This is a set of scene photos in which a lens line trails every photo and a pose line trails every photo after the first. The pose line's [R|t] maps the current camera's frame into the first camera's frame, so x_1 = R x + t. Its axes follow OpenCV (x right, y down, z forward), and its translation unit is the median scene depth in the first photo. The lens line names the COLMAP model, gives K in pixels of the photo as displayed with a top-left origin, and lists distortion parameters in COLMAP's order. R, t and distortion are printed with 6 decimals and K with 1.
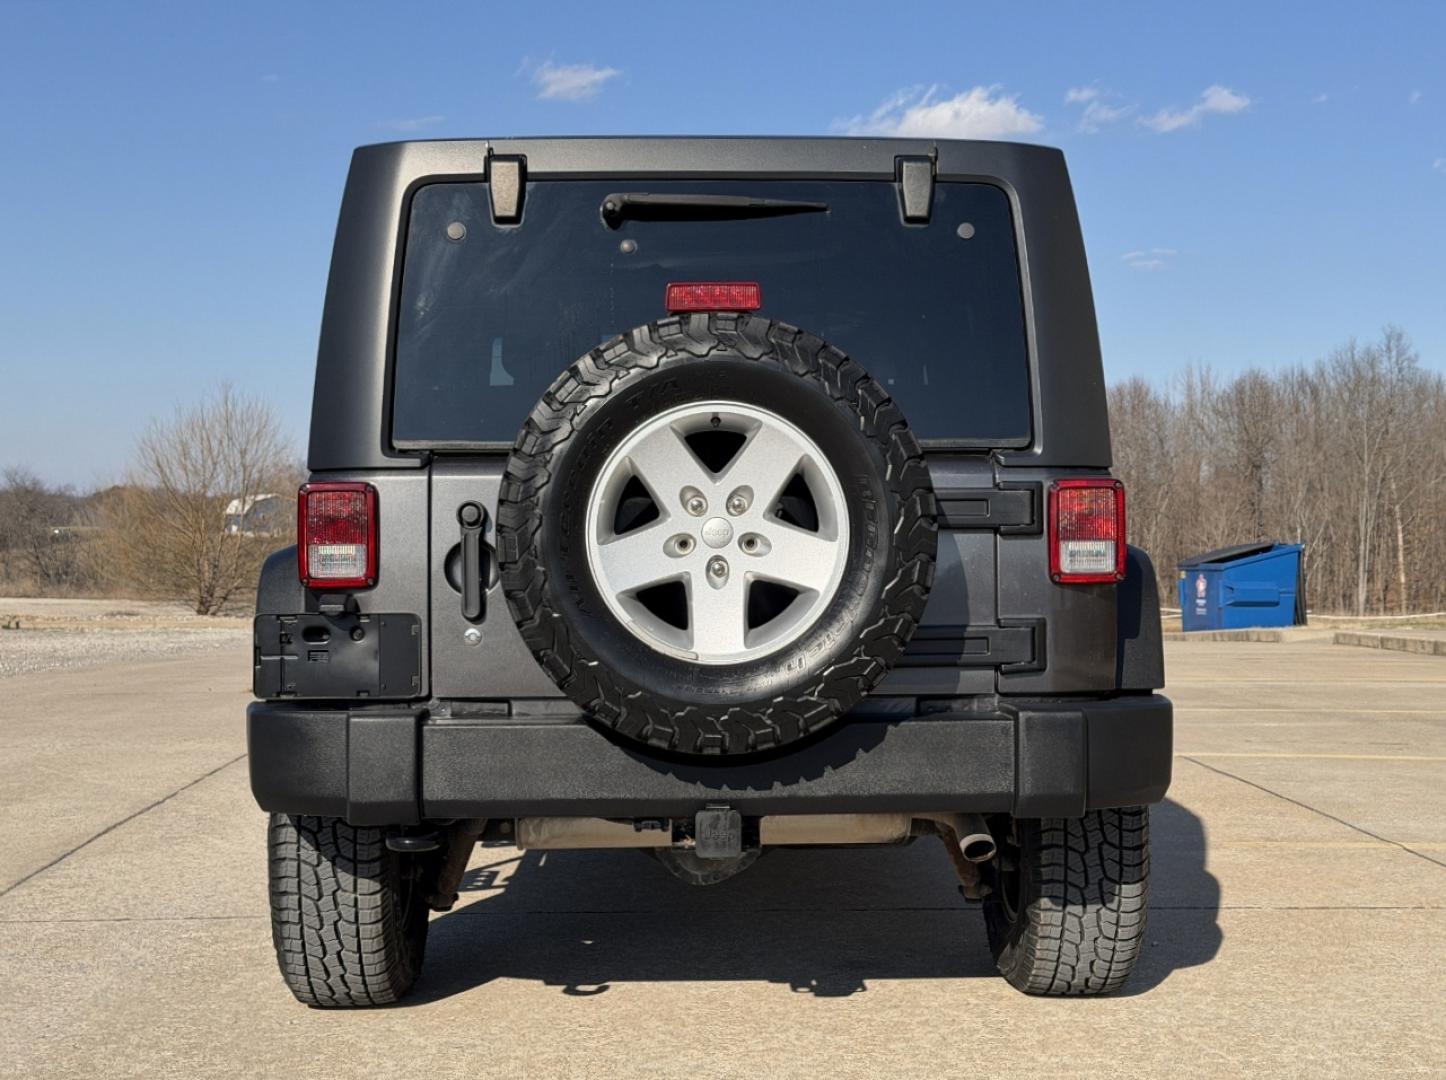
lens RADIAL K [[2357.6, 0, 679.6], [0, 2357.6, 524.9], [0, 0, 1]] dist [0.066686, 0.000000]
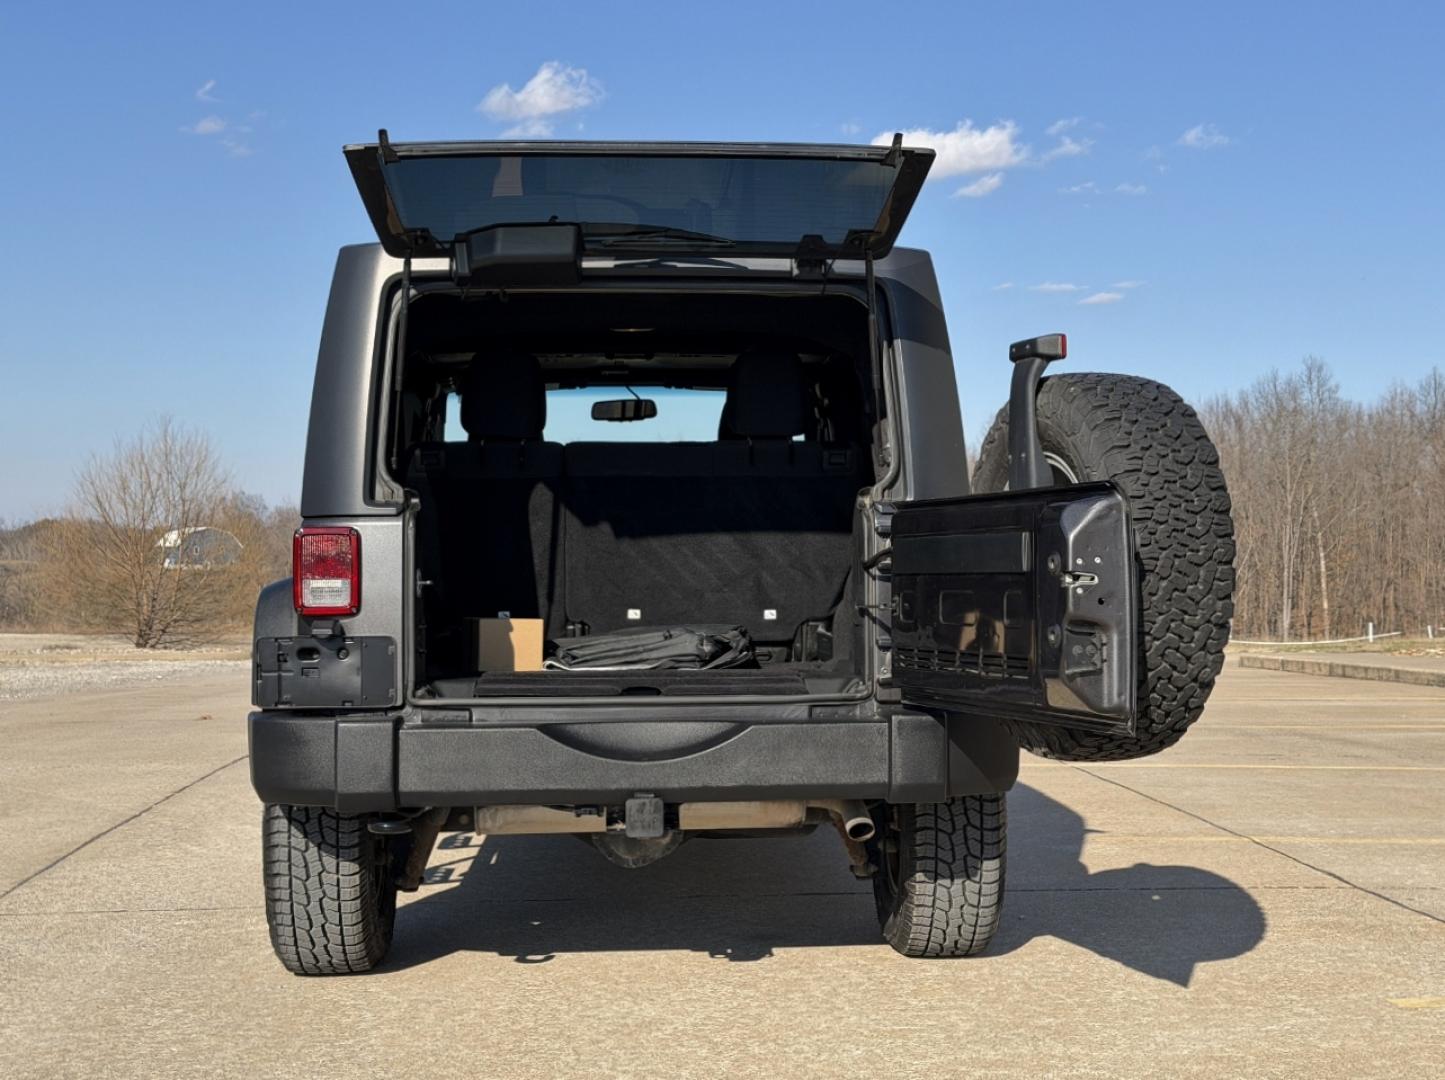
lens RADIAL K [[2355.9, 0, 731.3], [0, 2355.9, 515.7], [0, 0, 1]] dist [0.066686, 0.000000]
pose [[0.998812, -0.003932, 0.048576, 0.002567], [0.004741, 0.999852, -0.016544, -0.002882], [-0.048504, 0.016755, 0.998682, -0.188563]]
